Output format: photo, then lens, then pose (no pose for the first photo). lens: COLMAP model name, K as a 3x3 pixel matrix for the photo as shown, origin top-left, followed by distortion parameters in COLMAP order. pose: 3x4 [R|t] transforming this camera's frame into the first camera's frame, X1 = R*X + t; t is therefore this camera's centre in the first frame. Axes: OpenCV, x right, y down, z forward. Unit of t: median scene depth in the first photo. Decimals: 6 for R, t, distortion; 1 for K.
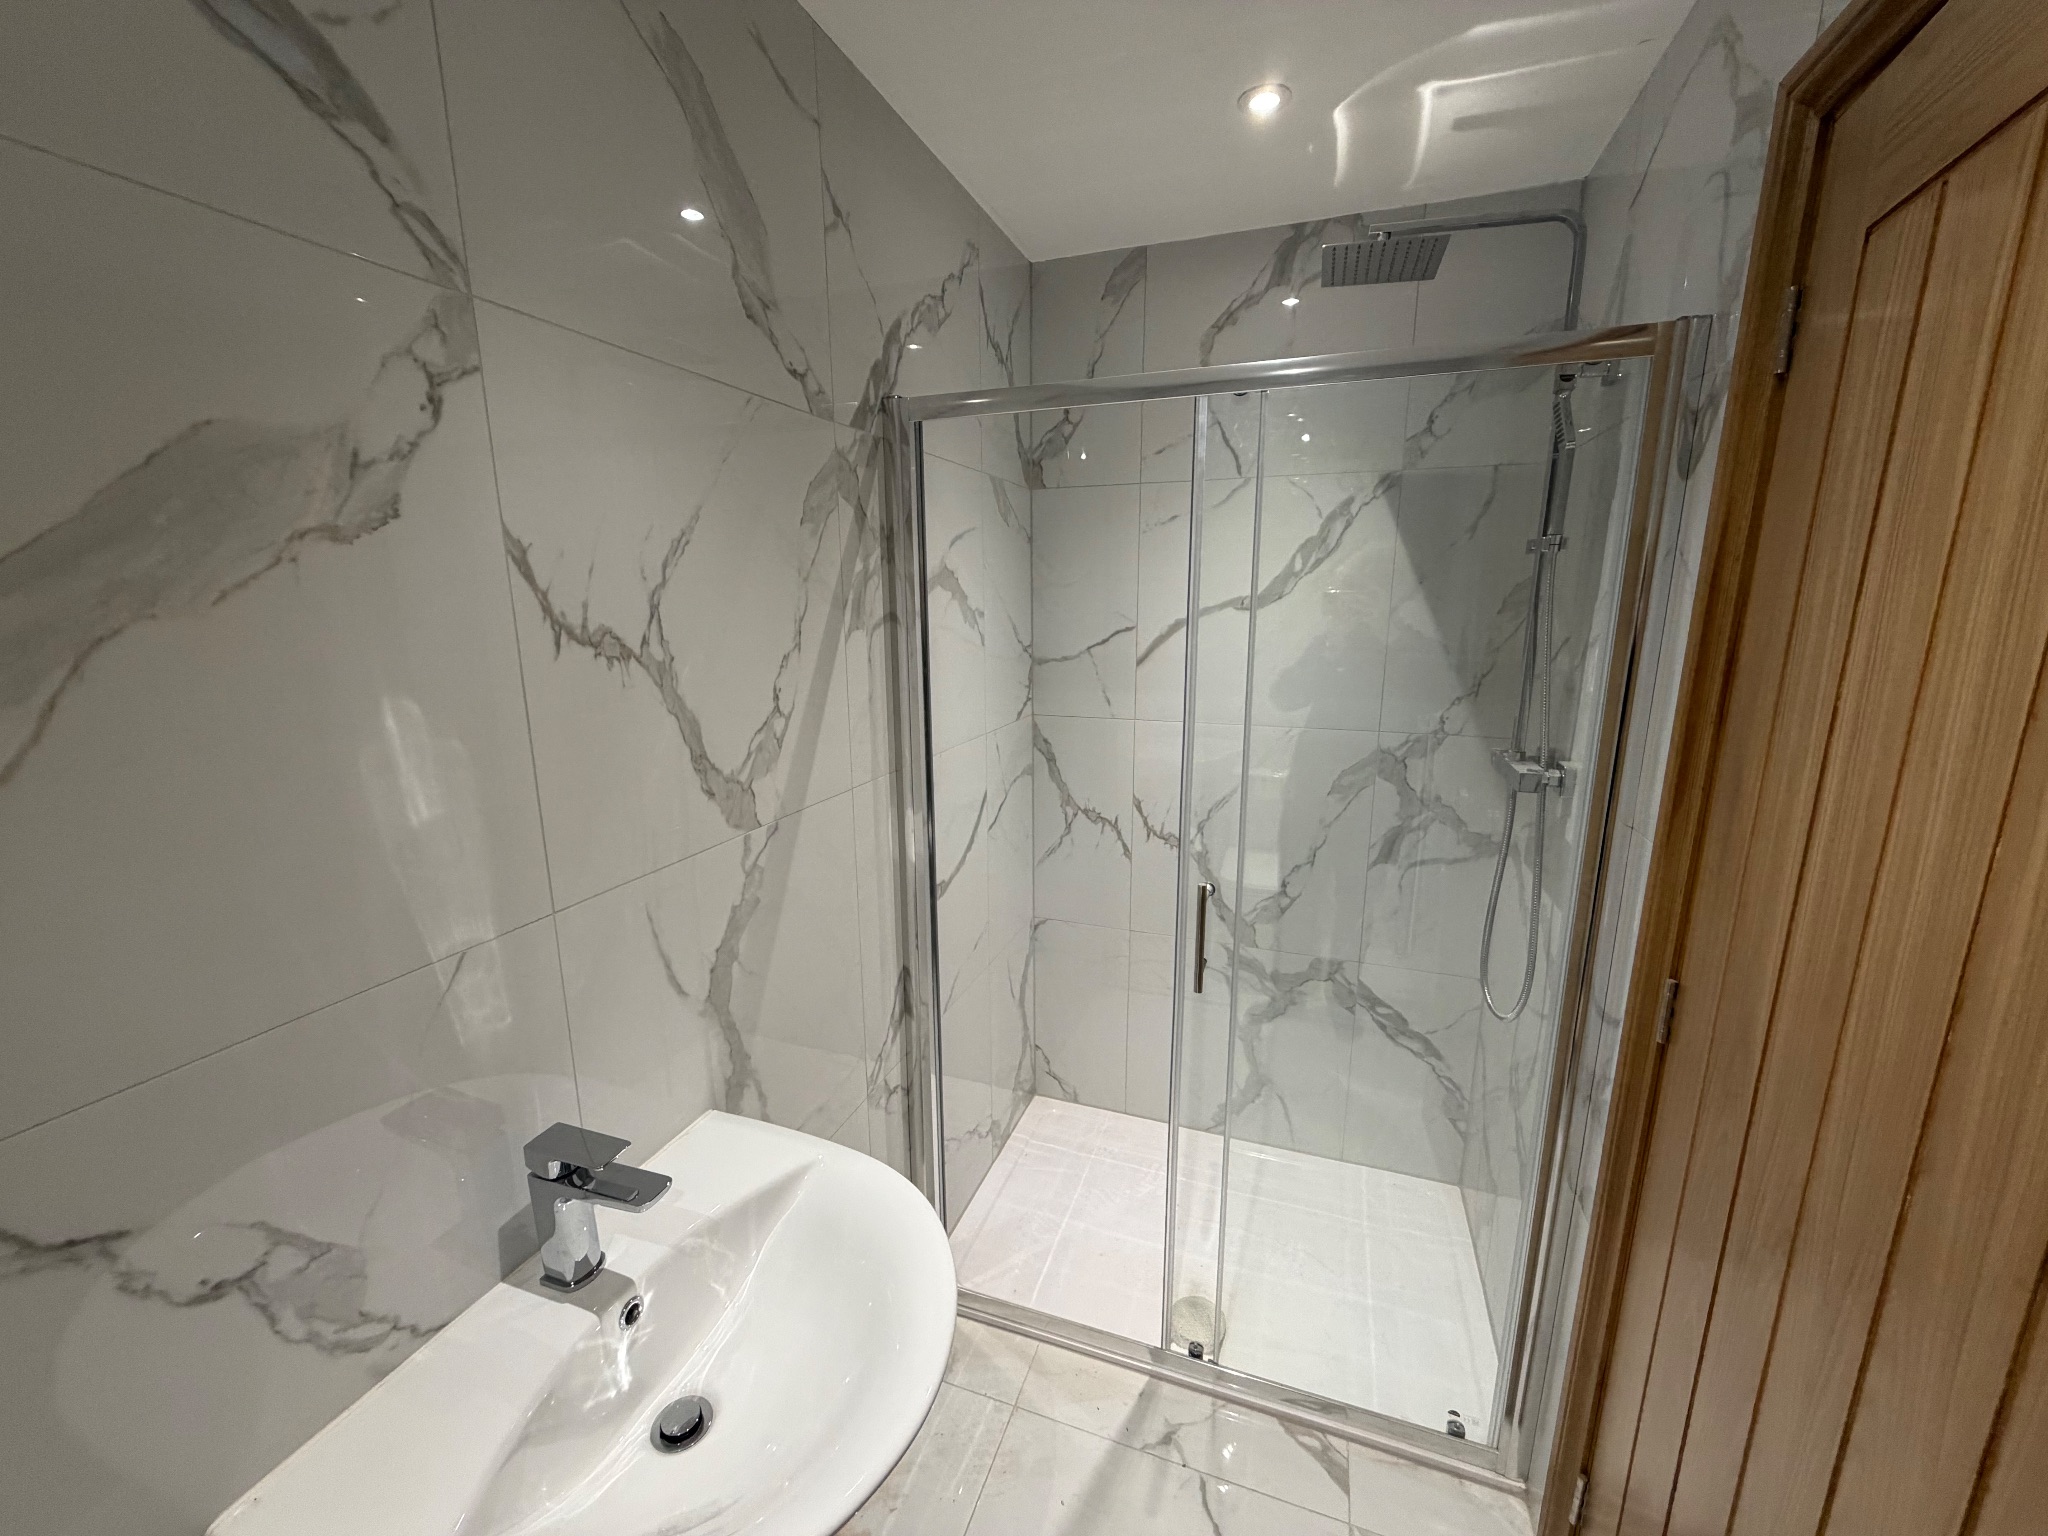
lens RADIAL K [[817.8, 0, 1023.0], [0, 817.8, 766.5], [0, 0, 1]] dist [-0.002666, 0.000568]
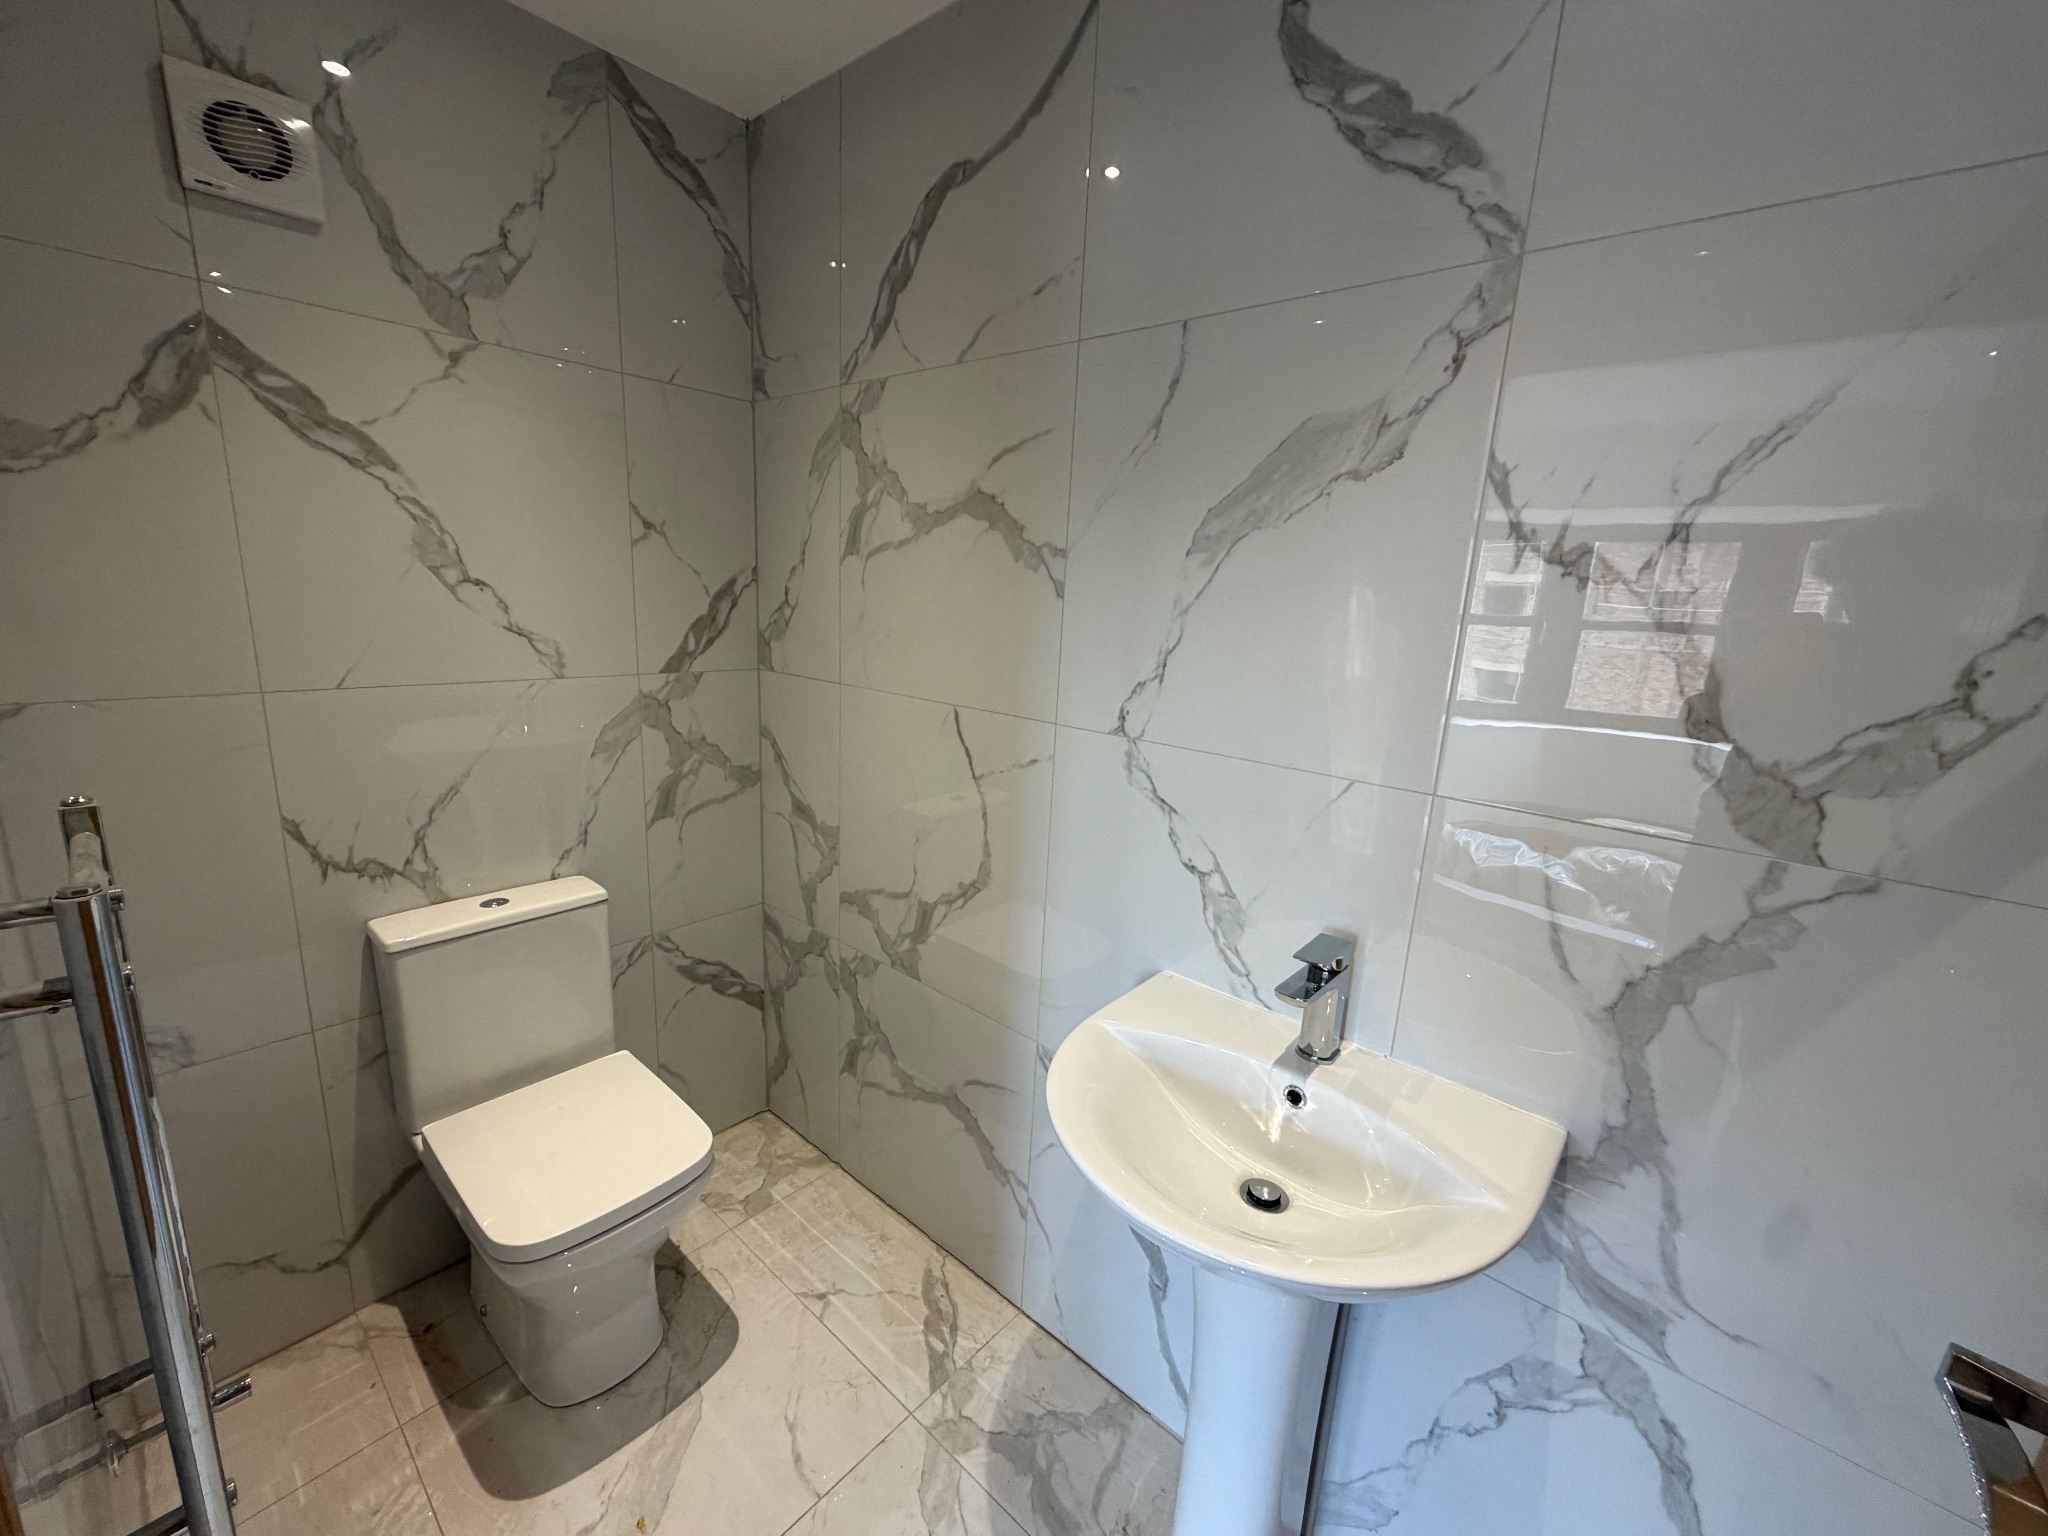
lens RADIAL K [[817.8, 0, 1021.5], [0, 817.8, 767.9], [0, 0, 1]] dist [-0.002666, 0.000568]
pose [[-0.359673, 0.188808, -0.913776, 0.825679], [-0.239374, 0.927868, 0.285939, -0.055694], [0.901851, 0.321579, -0.288533, 0.961563]]
